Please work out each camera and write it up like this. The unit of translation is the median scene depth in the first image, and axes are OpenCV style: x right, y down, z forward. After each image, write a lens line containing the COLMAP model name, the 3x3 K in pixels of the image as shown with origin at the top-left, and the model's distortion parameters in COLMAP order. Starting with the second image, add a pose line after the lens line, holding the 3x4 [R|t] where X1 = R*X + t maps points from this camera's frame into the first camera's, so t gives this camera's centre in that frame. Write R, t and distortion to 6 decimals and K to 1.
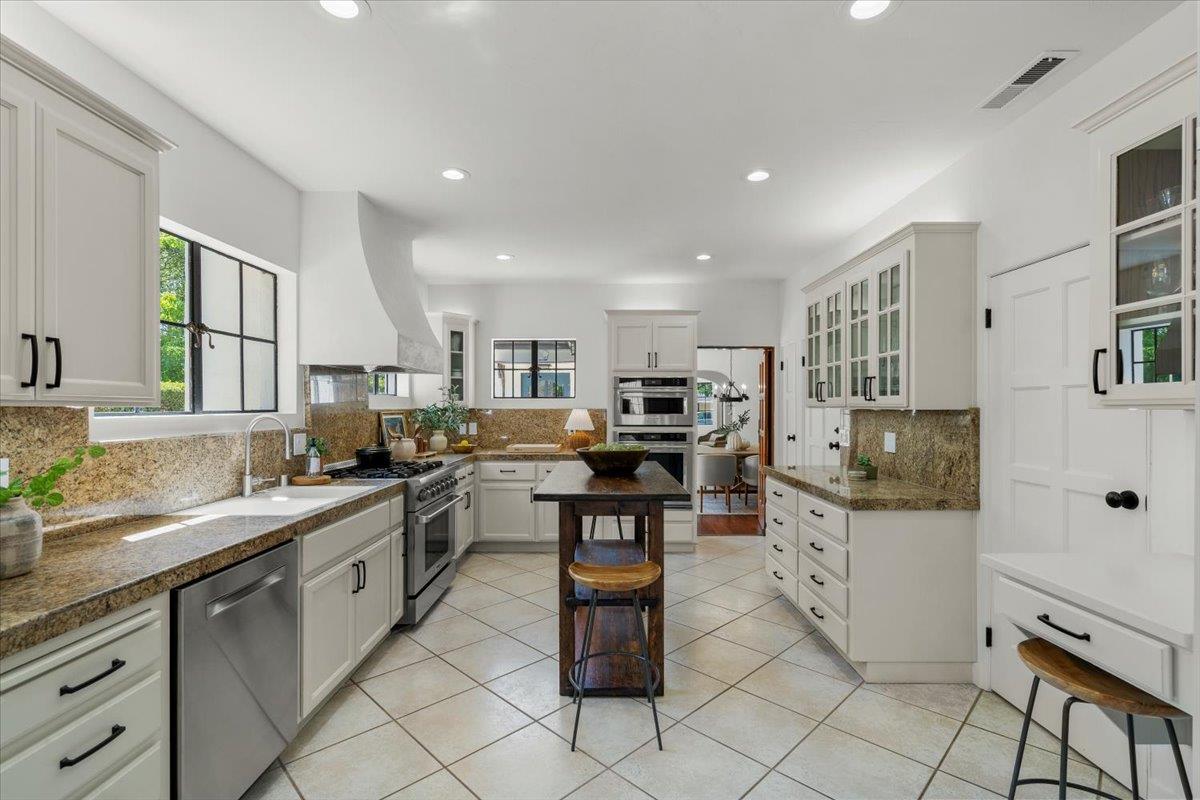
lens RADIAL K [[547.5, 0, 597.4], [0, 547.5, 408.2], [0, 0, 1]] dist [-0.000537, -0.000504]
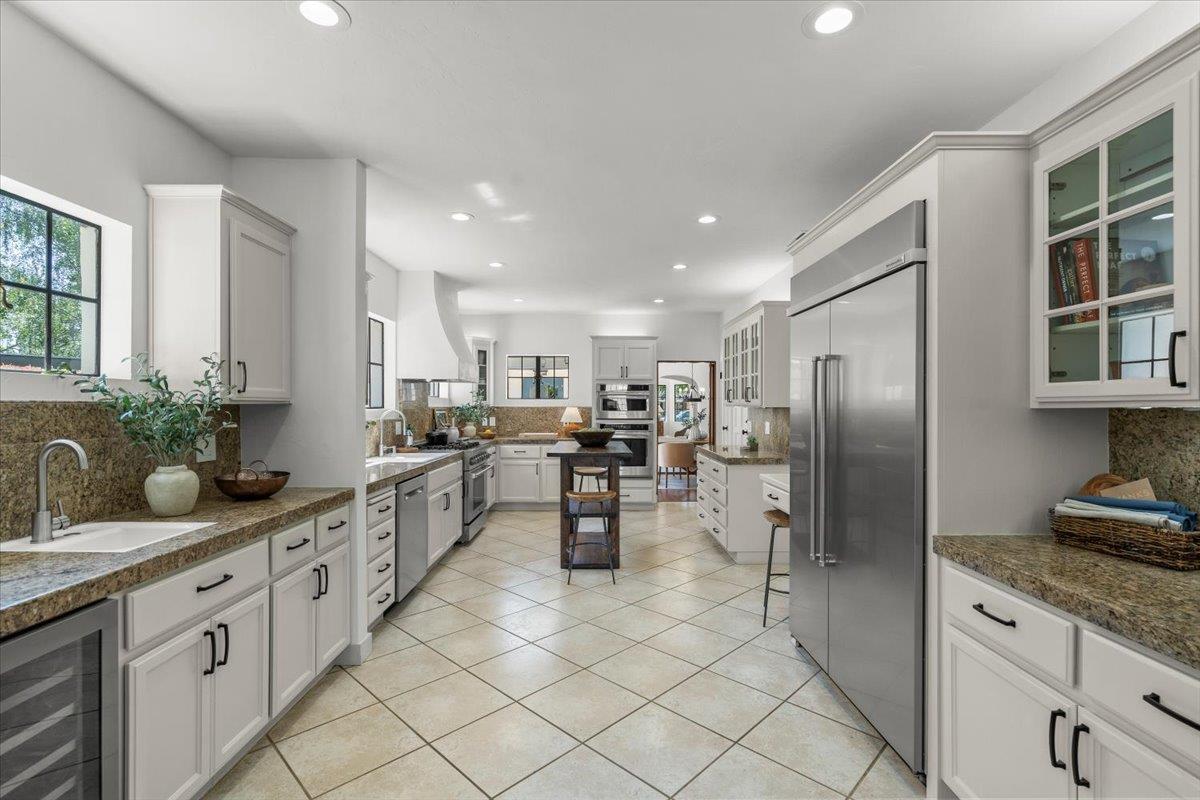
lens RADIAL K [[547.5, 0, 597.4], [0, 547.5, 408.2], [0, 0, 1]] dist [-0.000537, -0.000504]
pose [[0.999885, 0.001558, 0.015060, 0.015325], [-0.001590, 0.999996, 0.002124, 0.002142], [-0.015057, -0.002147, 0.999884, -0.525047]]
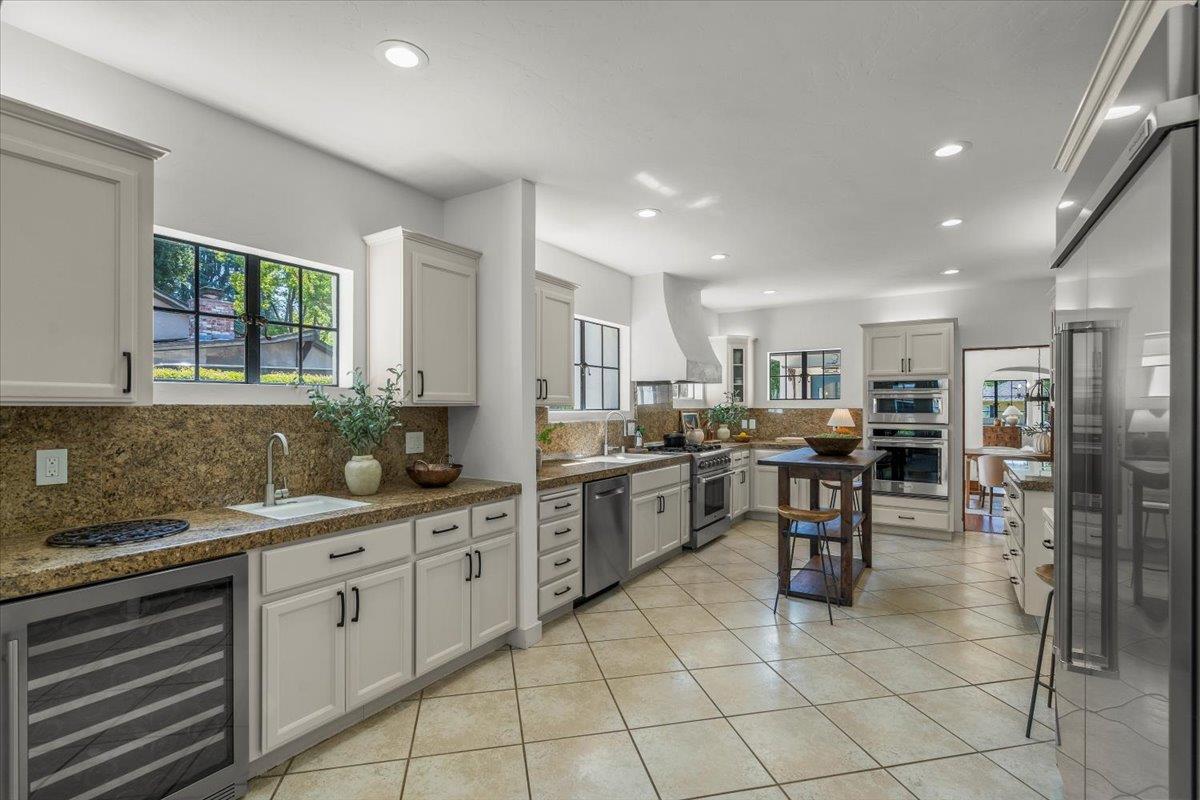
lens RADIAL K [[547.5, 0, 597.4], [0, 547.5, 408.2], [0, 0, 1]] dist [-0.000537, -0.000504]
pose [[0.844422, 0.000541, -0.535679, 0.223073], [-0.000667, 1.000000, -0.000041, 0.001654], [0.535679, 0.000392, 0.844422, -0.394470]]
